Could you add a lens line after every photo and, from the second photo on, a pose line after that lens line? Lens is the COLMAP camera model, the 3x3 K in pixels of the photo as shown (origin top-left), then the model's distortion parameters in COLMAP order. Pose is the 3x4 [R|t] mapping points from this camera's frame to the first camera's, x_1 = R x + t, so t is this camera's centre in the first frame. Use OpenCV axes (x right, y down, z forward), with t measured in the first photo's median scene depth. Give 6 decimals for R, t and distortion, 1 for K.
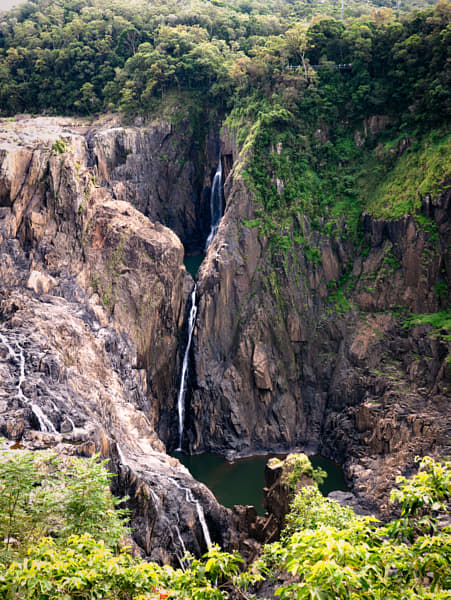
lens RADIAL K [[850.9, 0, 225.5], [0, 850.9, 300.0], [0, 0, 1]] dist [0.029968, 0.063570]
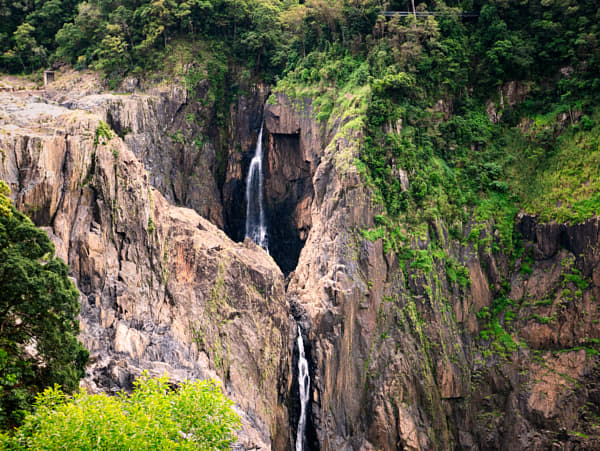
lens RADIAL K [[1229.5, 0, 300.0], [0, 1229.5, 225.5], [0, 0, 1]] dist [0.170044, 0.316726]
pose [[0.946980, -0.039232, 0.318887, -0.353177], [0.061292, 0.996349, -0.059436, -0.040587], [-0.315391, 0.075830, 0.945927, 0.059140]]
